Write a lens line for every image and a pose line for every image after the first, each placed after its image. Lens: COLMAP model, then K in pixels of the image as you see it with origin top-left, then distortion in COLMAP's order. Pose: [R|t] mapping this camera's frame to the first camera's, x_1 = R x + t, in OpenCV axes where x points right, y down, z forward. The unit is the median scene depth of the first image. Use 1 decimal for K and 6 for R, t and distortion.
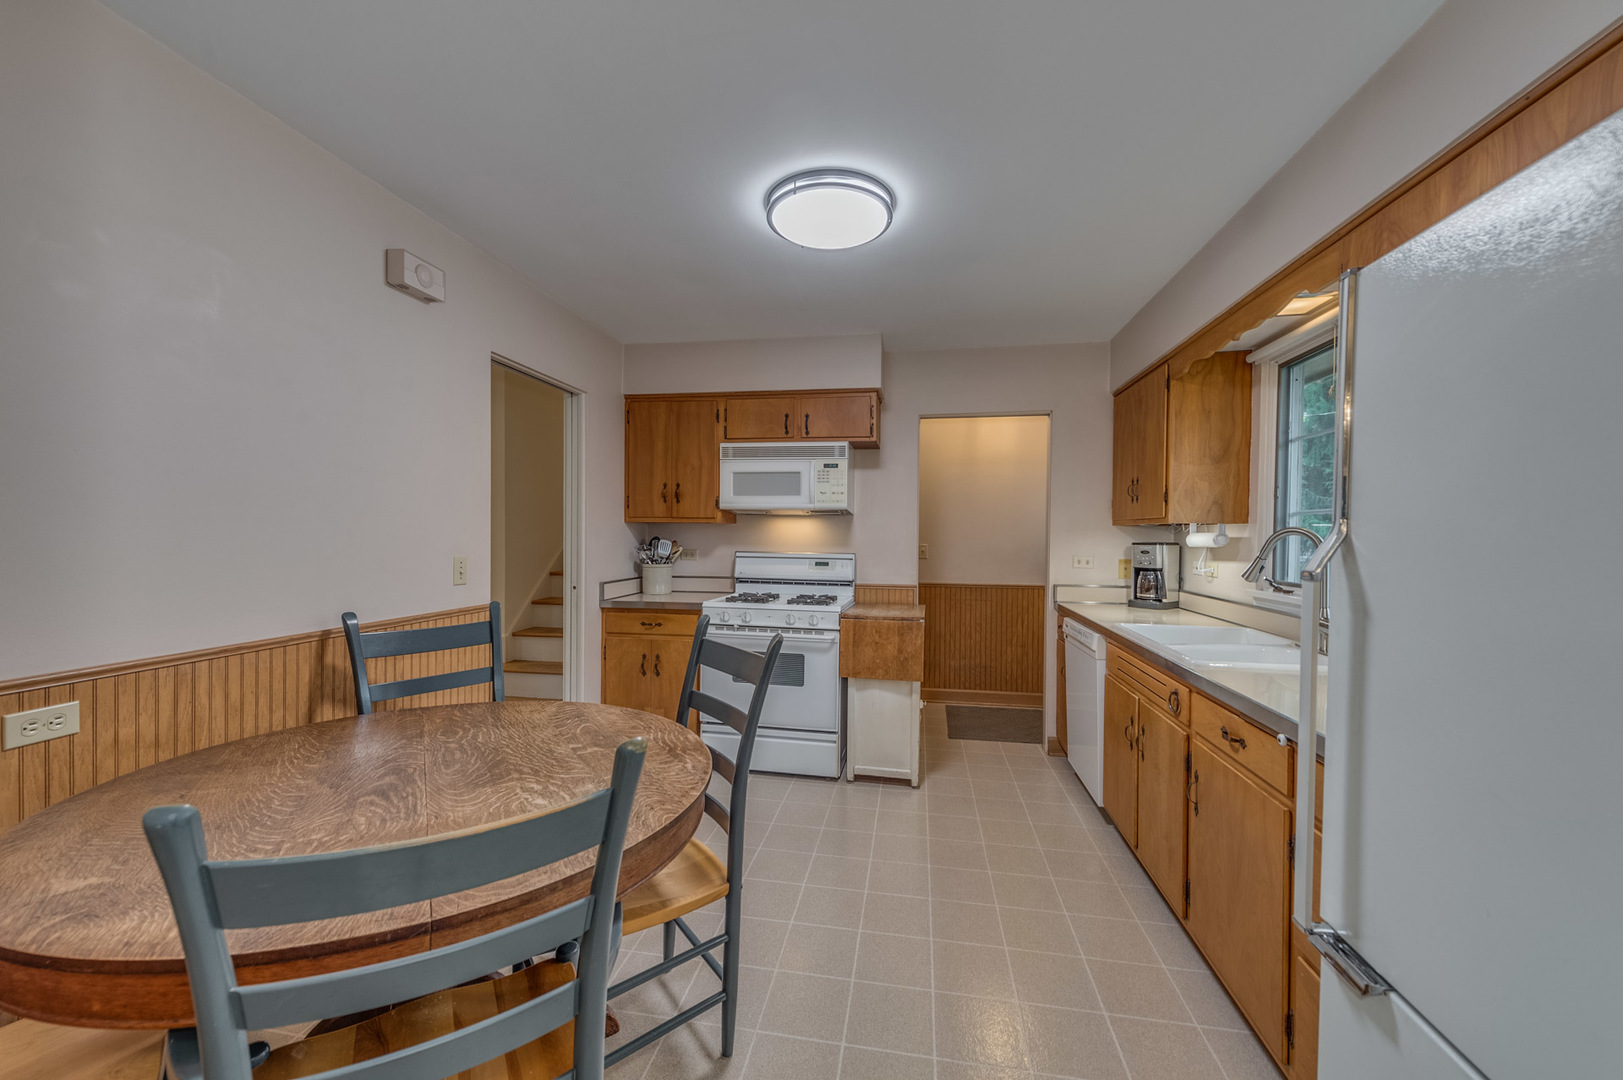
lens RADIAL K [[629.1, 0, 806.1], [0, 629.1, 539.3], [0, 0, 1]] dist [0.008486, -0.000616]
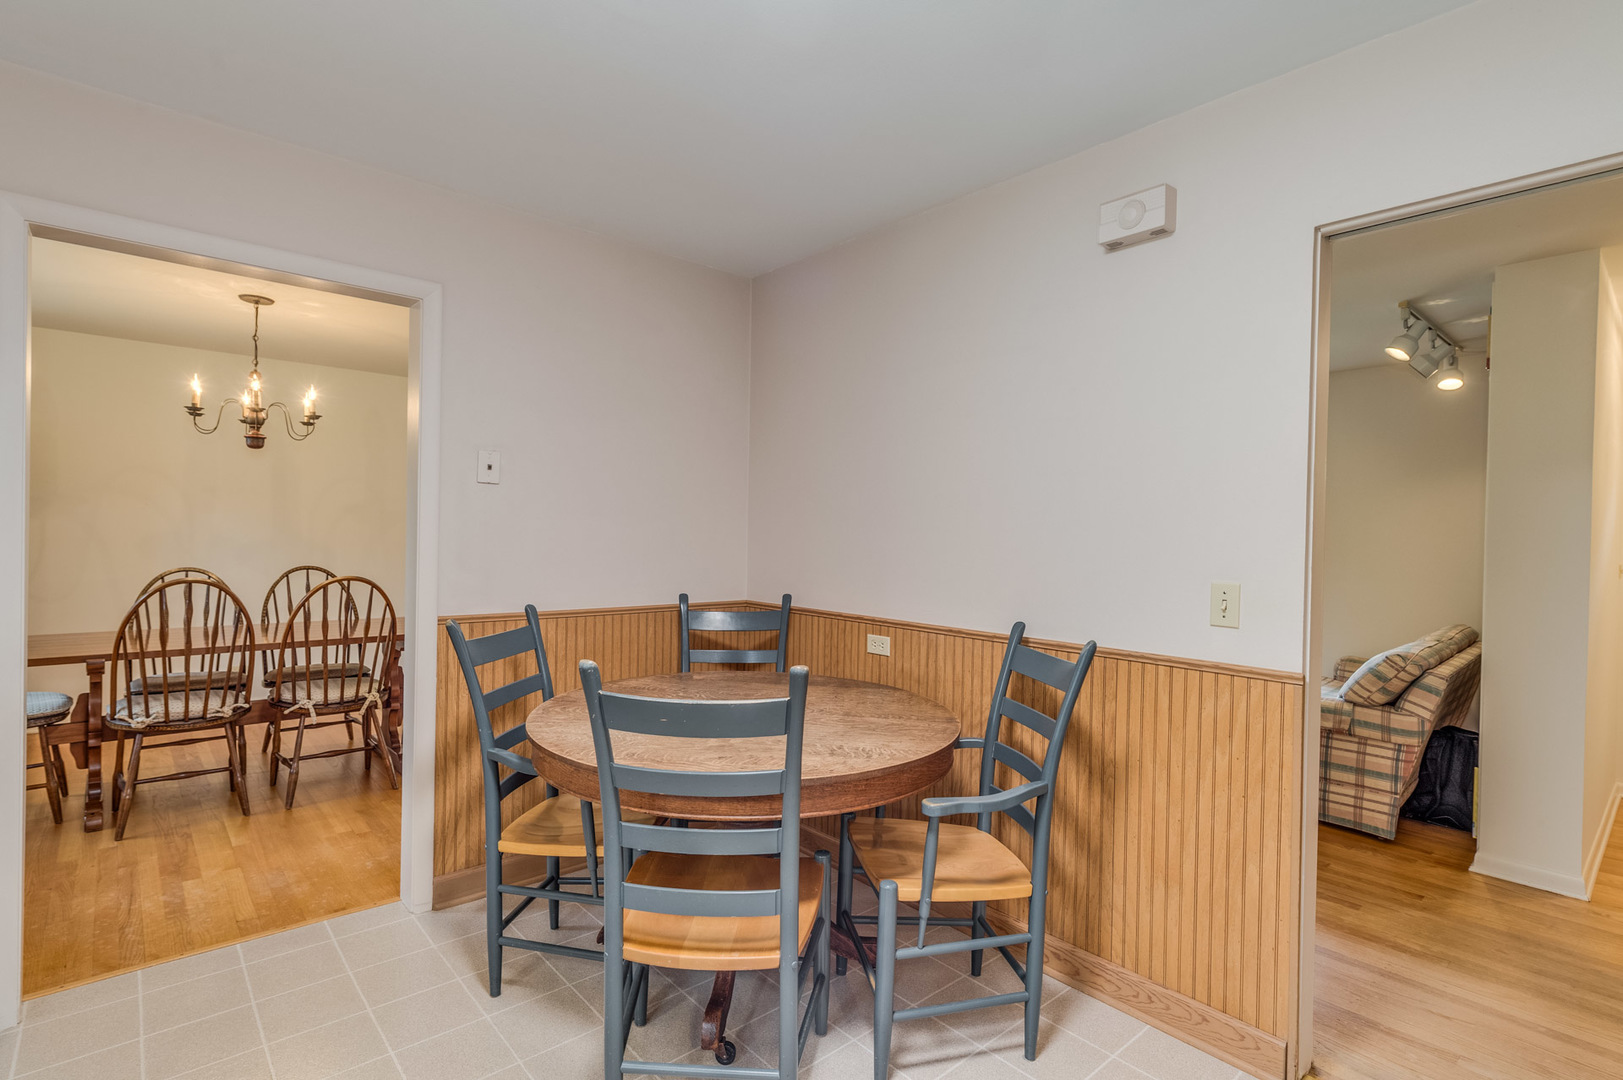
lens RADIAL K [[779.1, 0, 807.7], [0, 779.1, 539.0], [0, 0, 1]] dist [0.001617, 0.000422]
pose [[-0.630018, -0.005739, -0.776559, 0.515440], [-0.018156, 0.999808, 0.007342, -0.021527], [0.776368, 0.018725, -0.630001, 1.717485]]
